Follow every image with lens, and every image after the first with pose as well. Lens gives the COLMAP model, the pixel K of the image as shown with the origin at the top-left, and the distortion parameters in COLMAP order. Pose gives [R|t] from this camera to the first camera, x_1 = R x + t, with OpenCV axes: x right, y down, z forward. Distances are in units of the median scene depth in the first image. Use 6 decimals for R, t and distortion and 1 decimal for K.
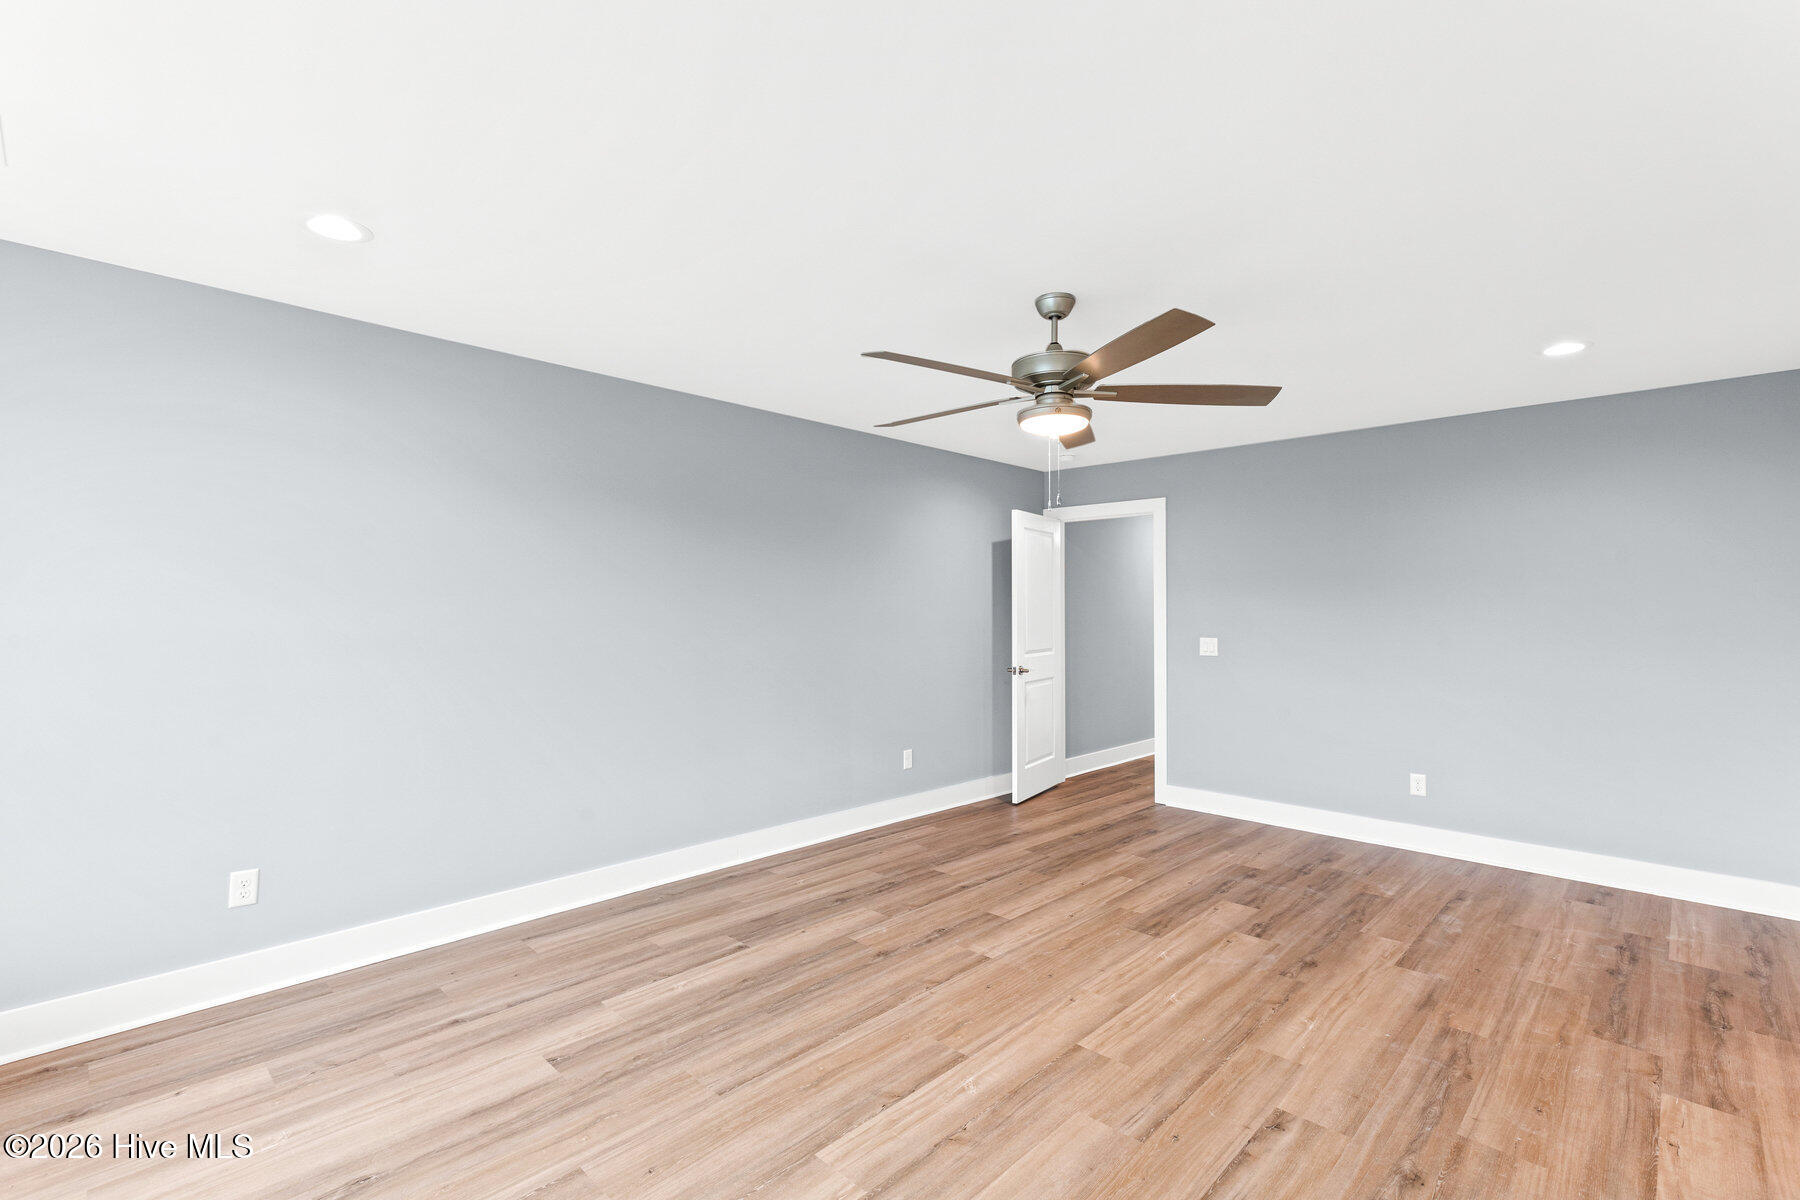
lens RADIAL K [[822.1, 0, 901.8], [0, 822.1, 602.4], [0, 0, 1]] dist [-0.001853, -0.001008]
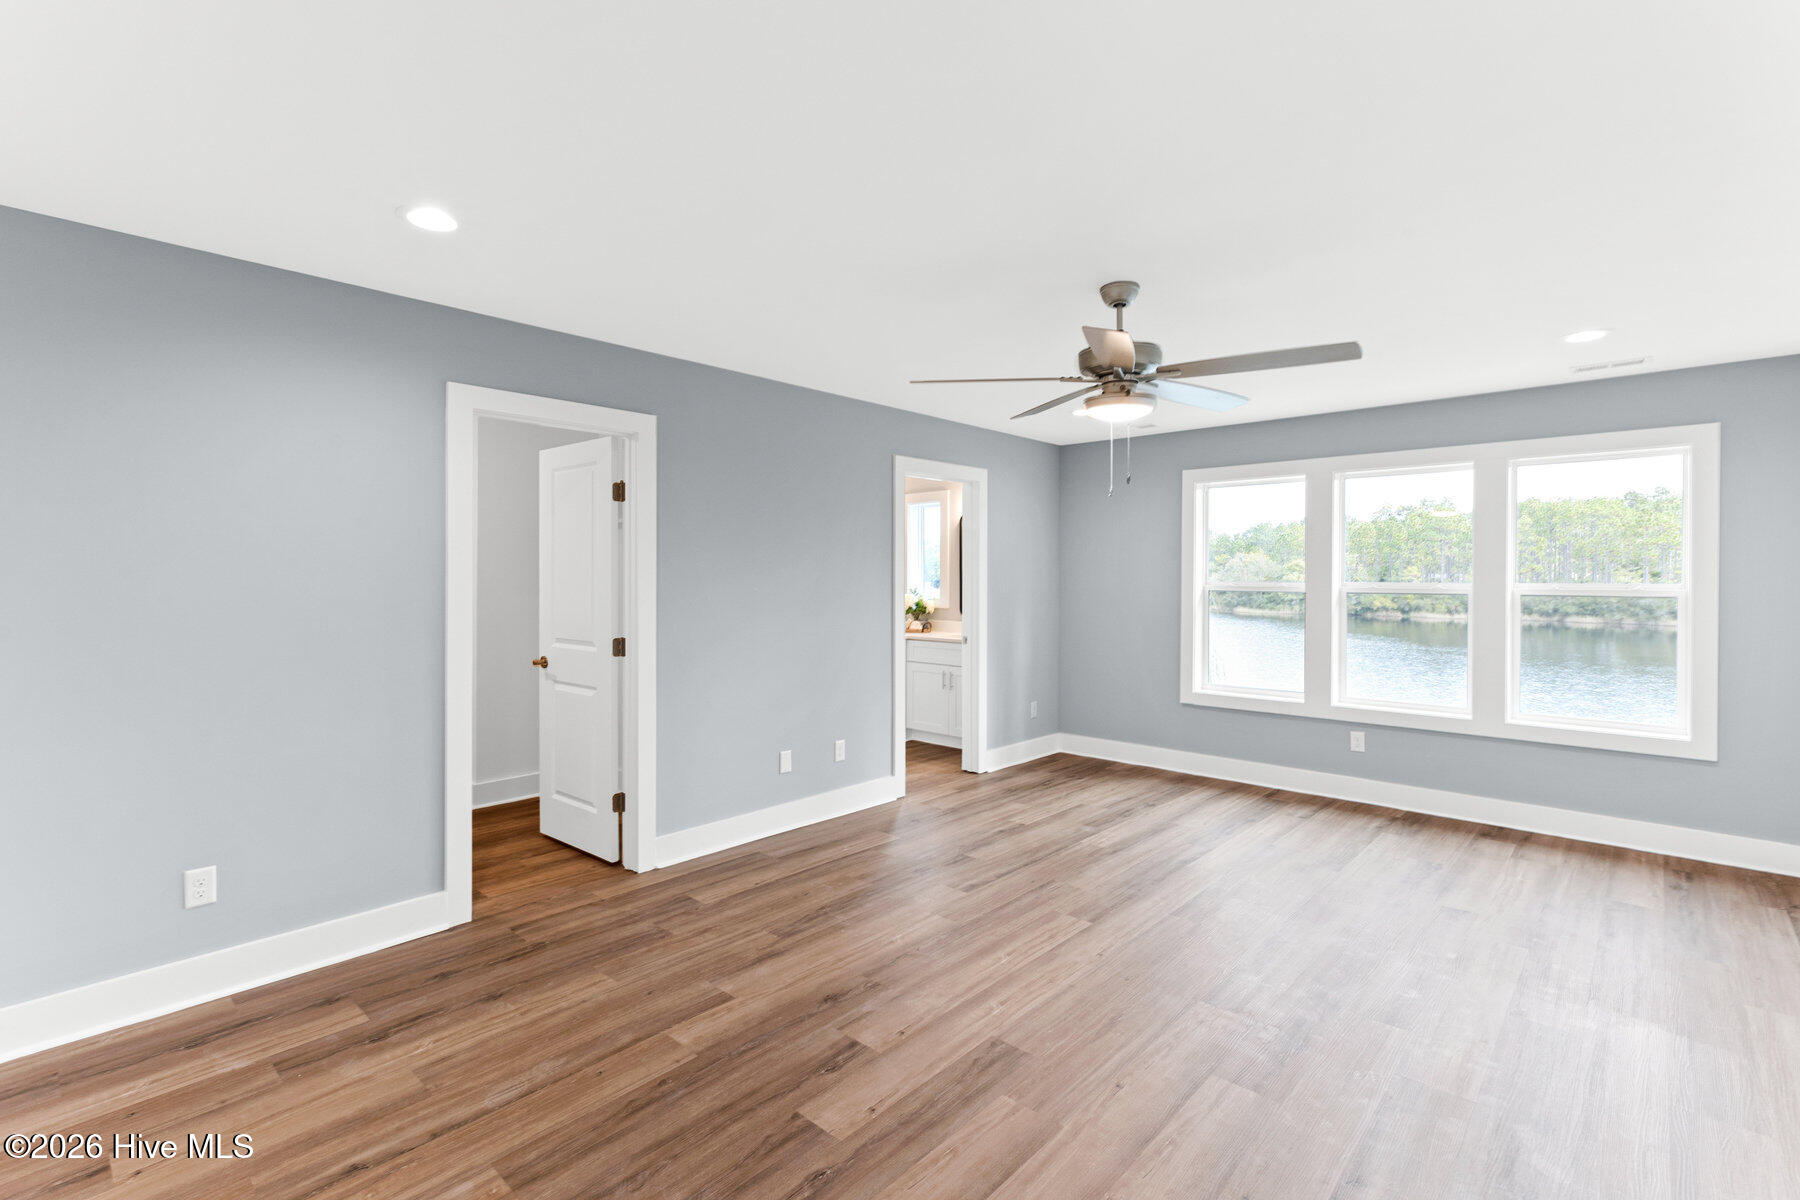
lens RADIAL K [[822.1, 0, 900.3], [0, 822.1, 585.8], [0, 0, 1]] dist [-0.001853, -0.001008]
pose [[-0.999741, -0.004872, -0.022238, 0.467975], [-0.004840, 0.999987, -0.001490, 0.007901], [0.022245, -0.001381, -0.999752, 1.955793]]
